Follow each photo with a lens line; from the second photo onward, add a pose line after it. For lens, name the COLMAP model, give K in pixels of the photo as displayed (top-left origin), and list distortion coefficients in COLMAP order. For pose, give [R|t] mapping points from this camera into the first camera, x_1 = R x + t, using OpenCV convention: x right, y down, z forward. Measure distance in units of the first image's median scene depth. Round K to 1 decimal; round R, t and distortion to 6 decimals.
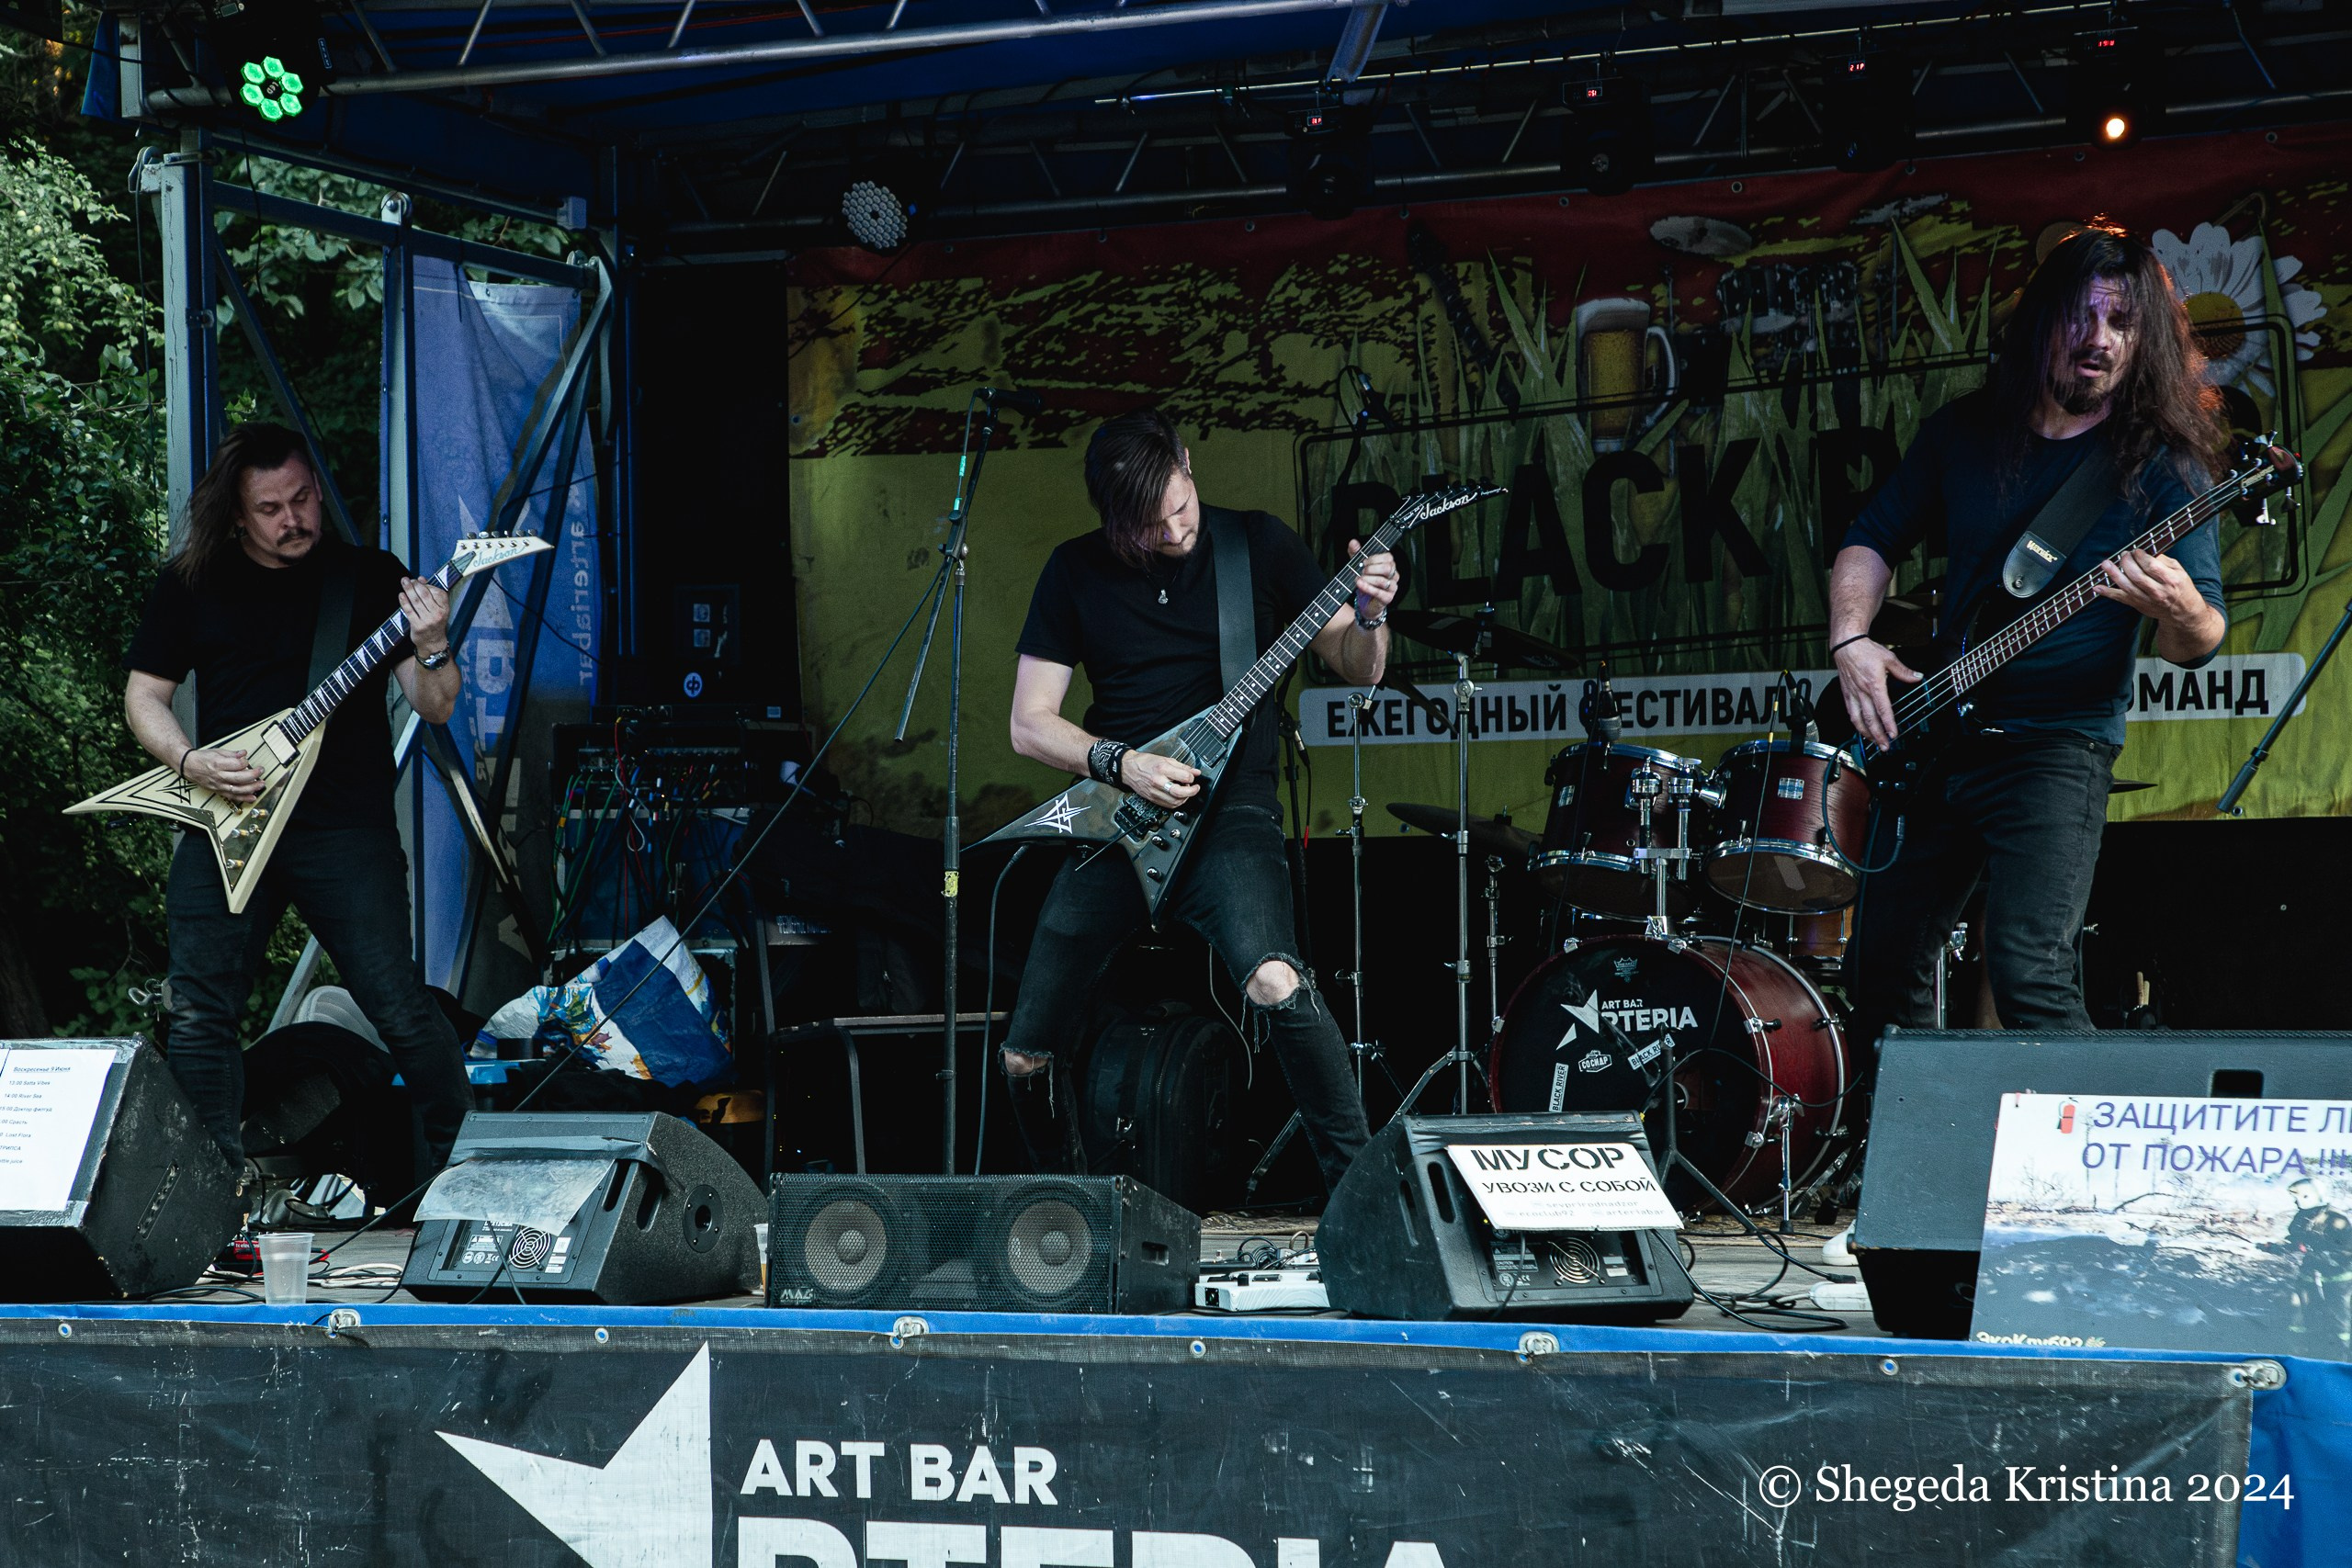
lens RADIAL K [[5667.7, 0, 1031.5], [0, 5667.7, 859.8], [0, 0, 1]] dist [0.449080, 0.000000]
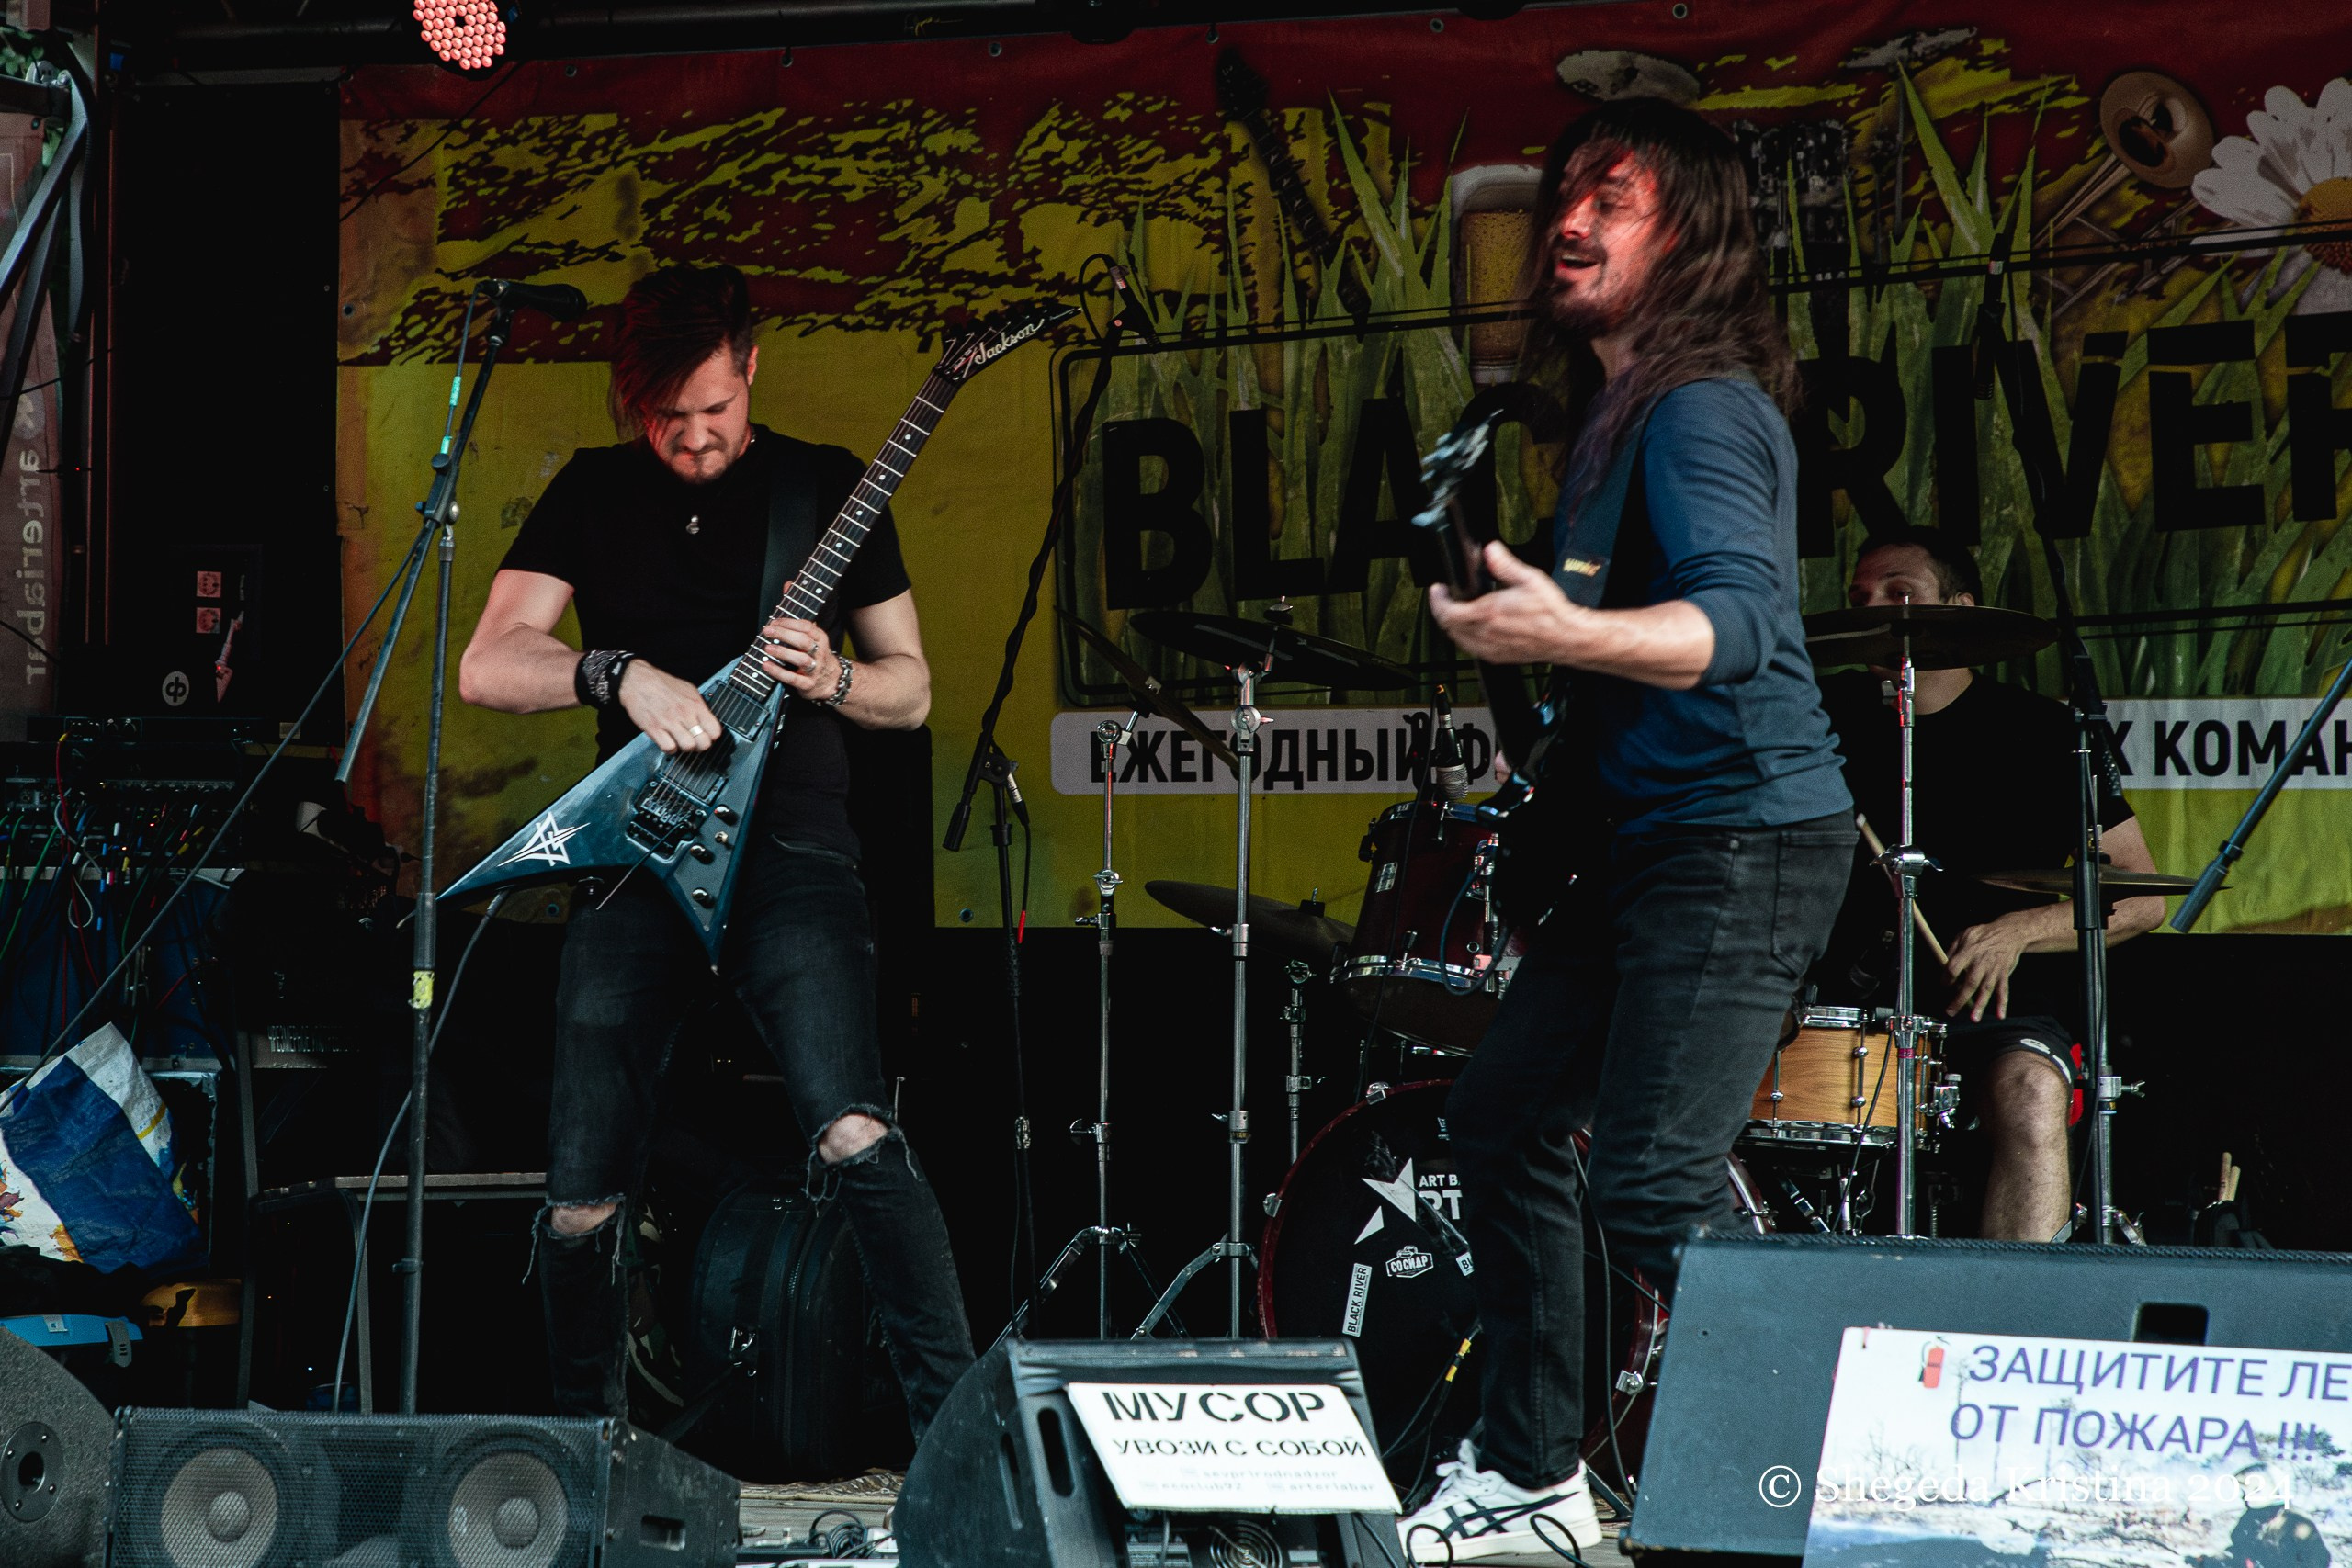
lens RADIAL K [[8268.9, 0, 914.1], [0, 8268.9, 660.1], [0, 0, 1]] dist [0.702967, 0.000000]
pose [[0.999720, 0.020890, -0.011129, 0.042886], [-0.021246, 0.999232, -0.032926, -0.002904], [0.010433, 0.033153, 0.999396, -0.012853]]
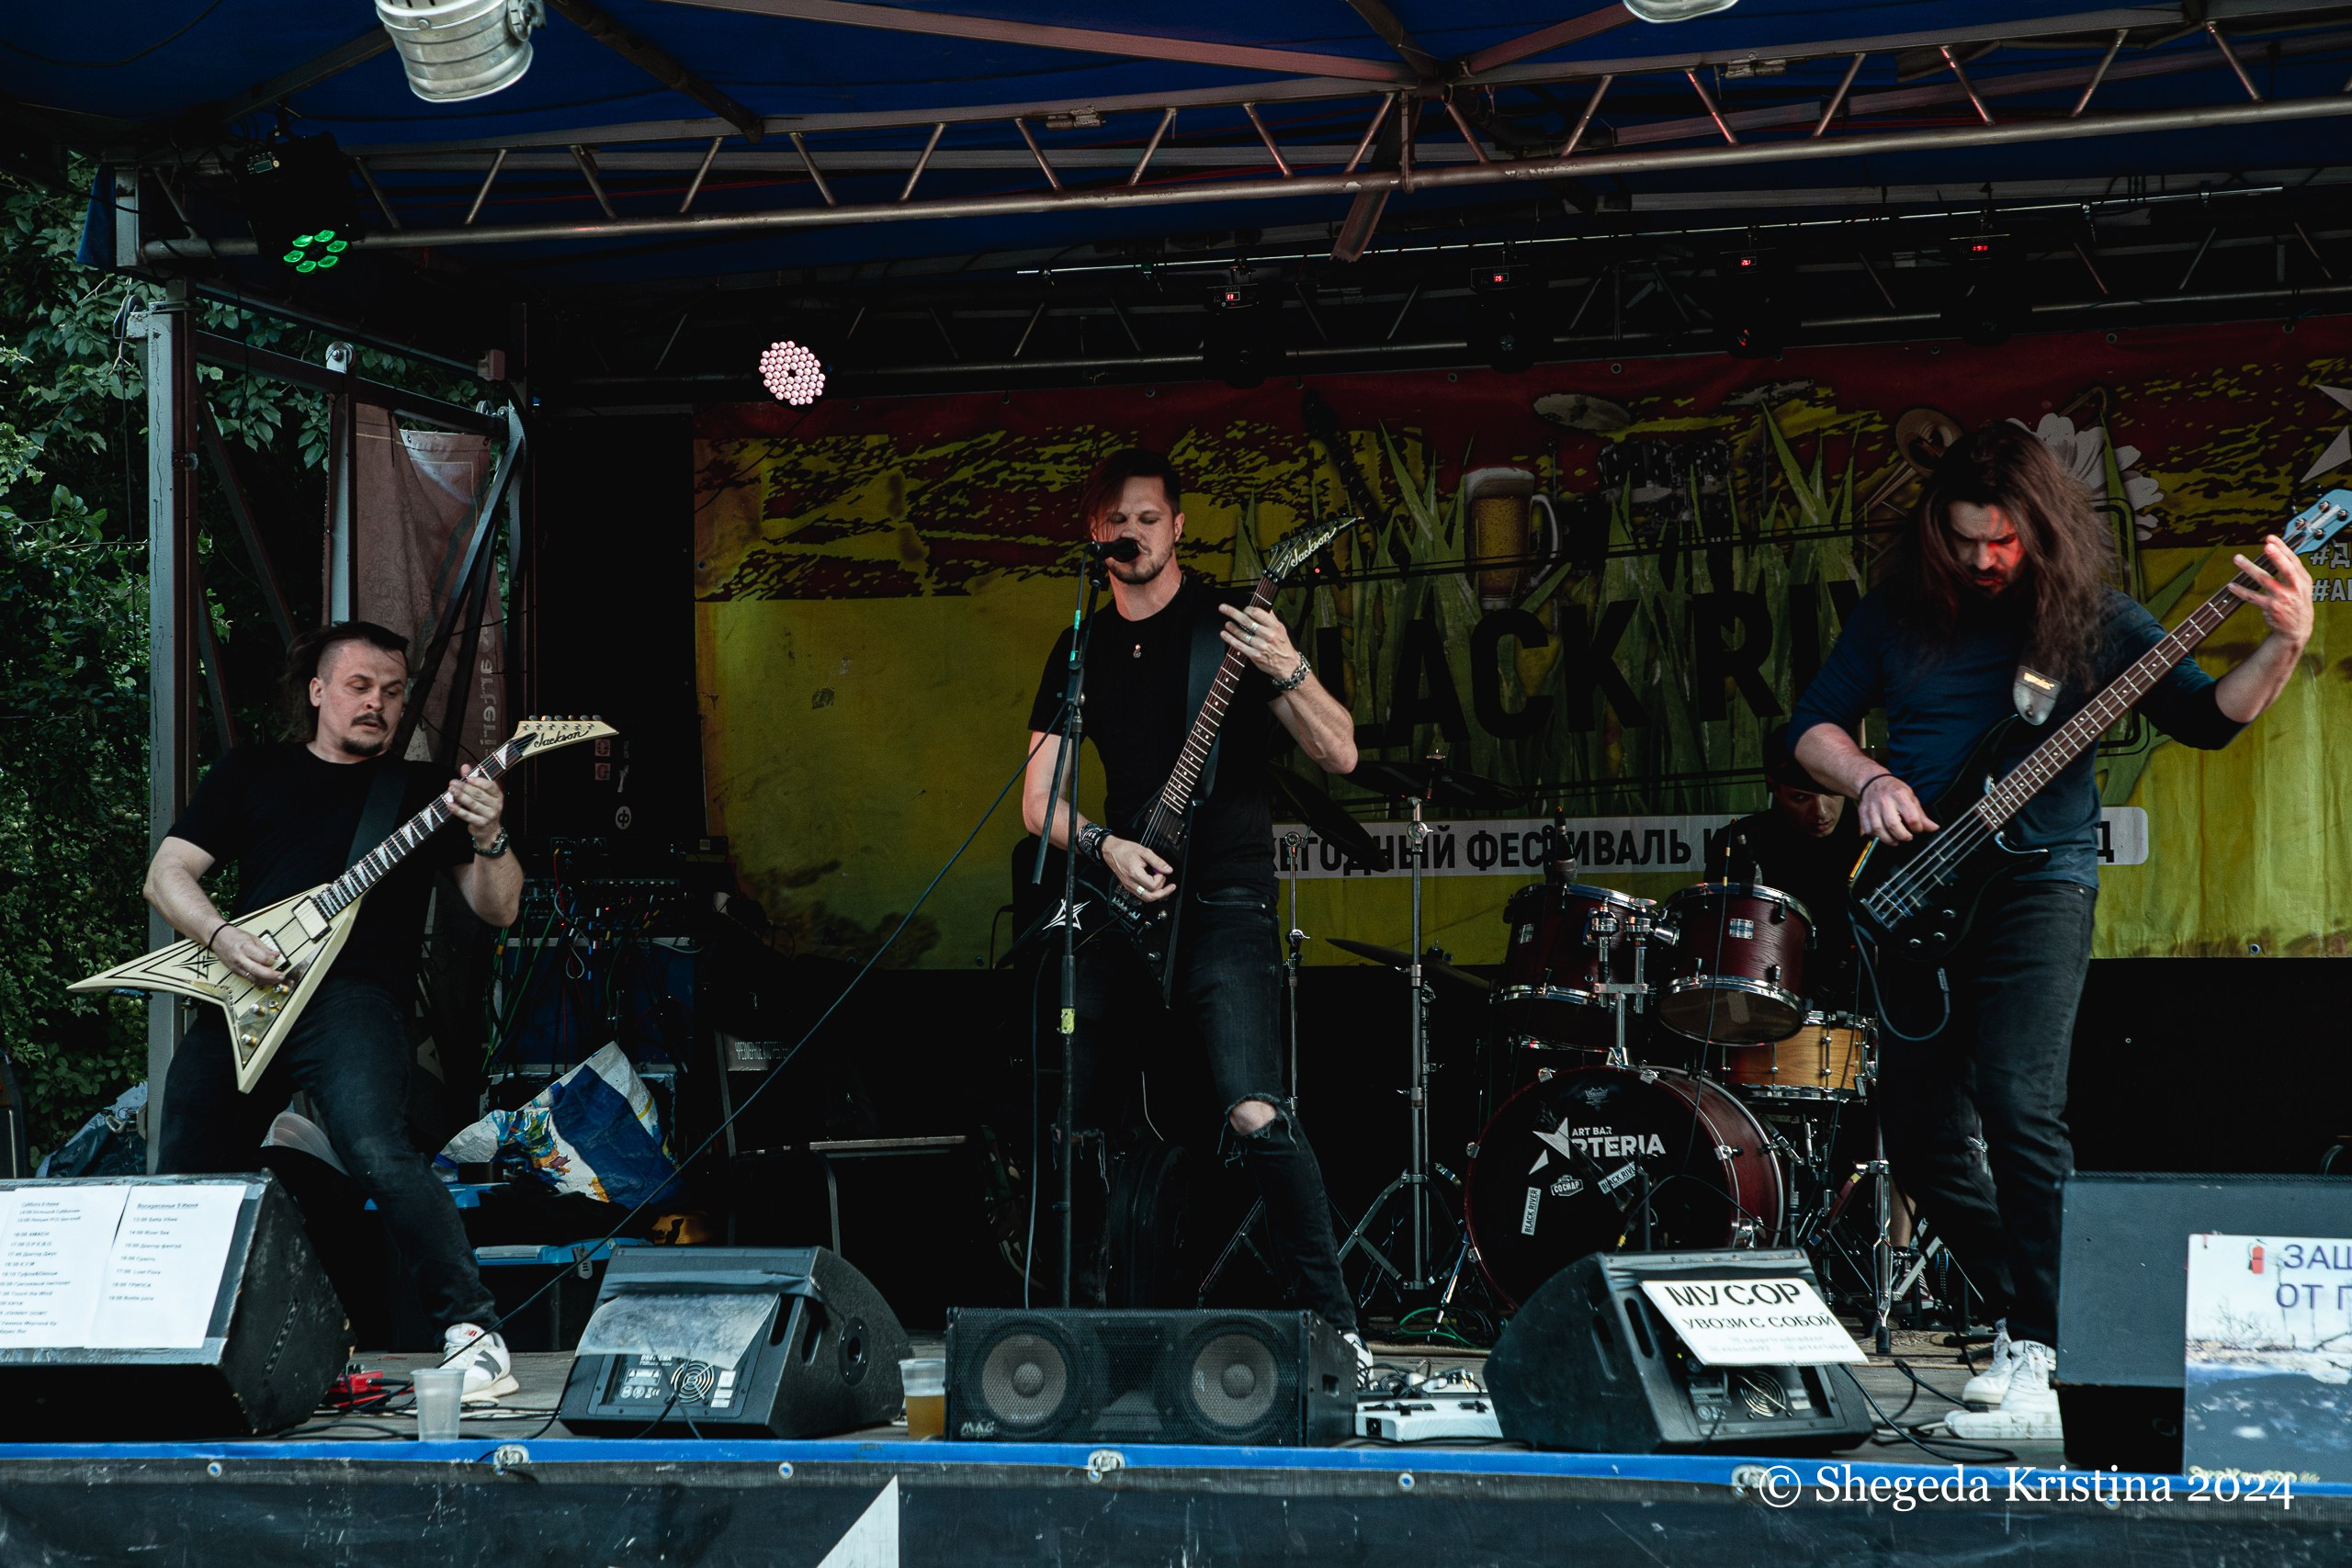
lens RADIAL K [[5173.8, 0, 1146.2], [0, 5173.8, 769.5], [0, 0, 1]] dist [0.409213, 0.000000]
pose [[0.990074, 0.010223, 0.140173, -0.101133], [-0.005039, 0.999292, -0.037292, -0.004815], [-0.140455, 0.036216, 0.989425, 0.047009]]
